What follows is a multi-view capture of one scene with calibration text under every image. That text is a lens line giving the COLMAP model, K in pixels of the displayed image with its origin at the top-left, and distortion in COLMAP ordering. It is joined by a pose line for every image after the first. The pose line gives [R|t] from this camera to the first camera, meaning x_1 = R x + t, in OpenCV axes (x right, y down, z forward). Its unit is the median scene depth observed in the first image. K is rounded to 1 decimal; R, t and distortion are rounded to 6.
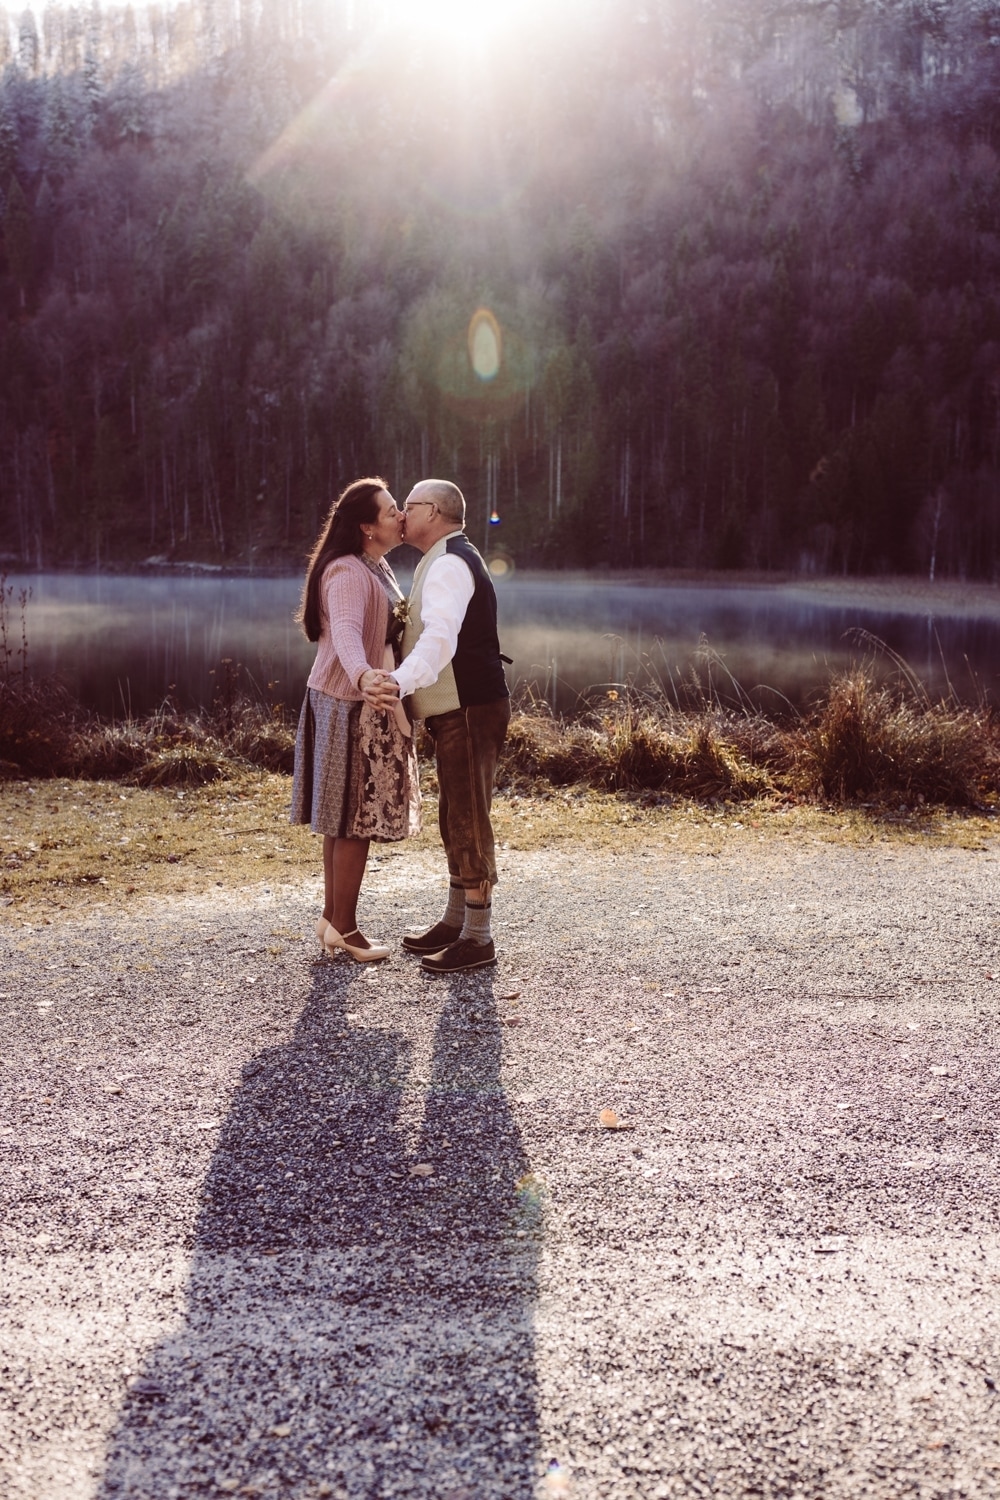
lens RADIAL K [[1507.5, 0, 500.0], [0, 1507.5, 750.0], [0, 0, 1]] dist [0.009496, -0.014119]
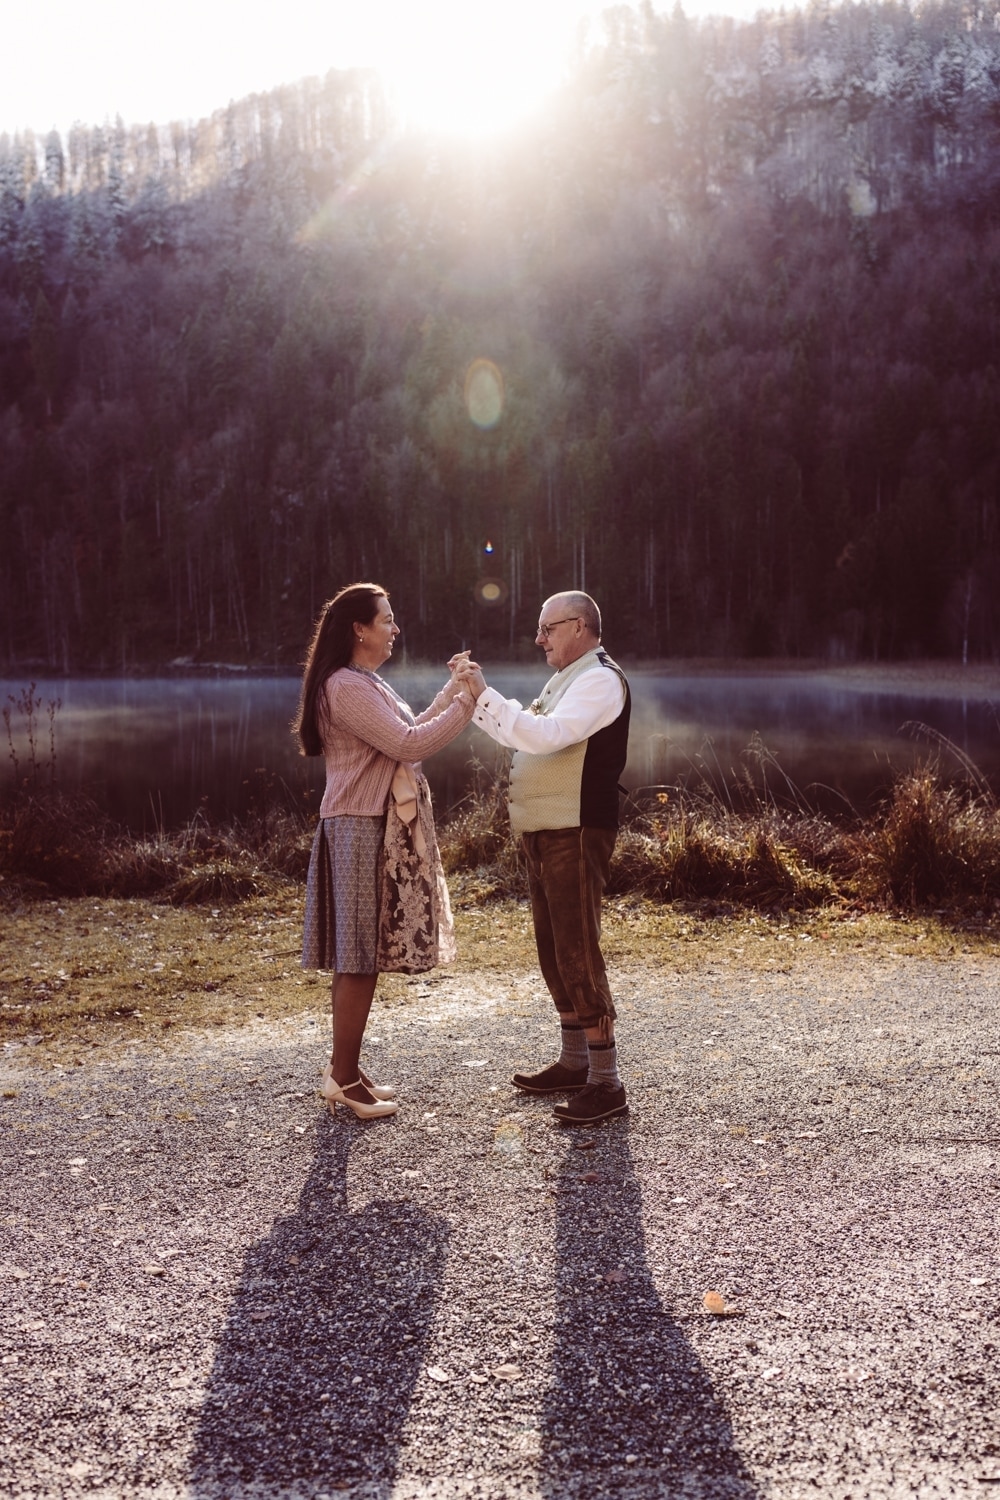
lens RADIAL K [[1504.8, 0, 477.9], [0, 1504.8, 747.5], [0, 0, 1]] dist [0.008546, -0.015149]
pose [[0.999378, -0.020961, -0.028351, -0.014874], [0.019191, 0.997932, -0.061341, -0.012191], [0.029579, 0.060759, 0.997714, 0.042630]]
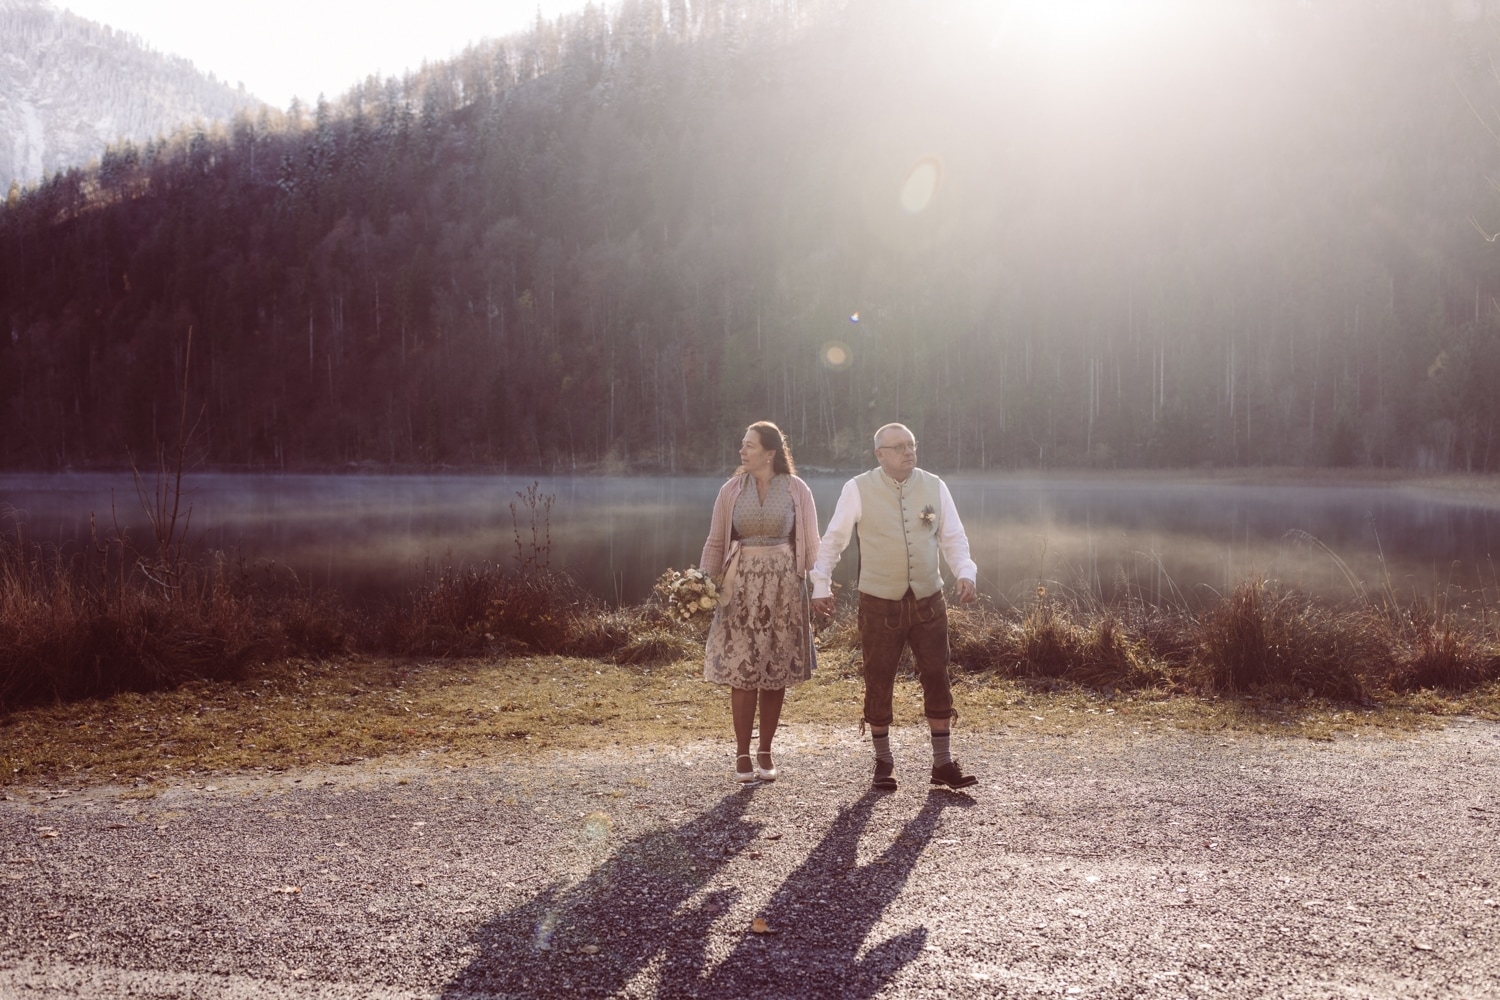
lens RADIAL K [[1504.8, 0, 801.3], [0, 1504.8, 491.1], [0, 0, 1]] dist [0.008546, -0.015149]
pose [[0.968165, -0.004981, -0.250264, 0.182691], [-0.020783, 0.994750, -0.100198, 0.004547], [0.249449, 0.102209, 0.962979, -0.099167]]
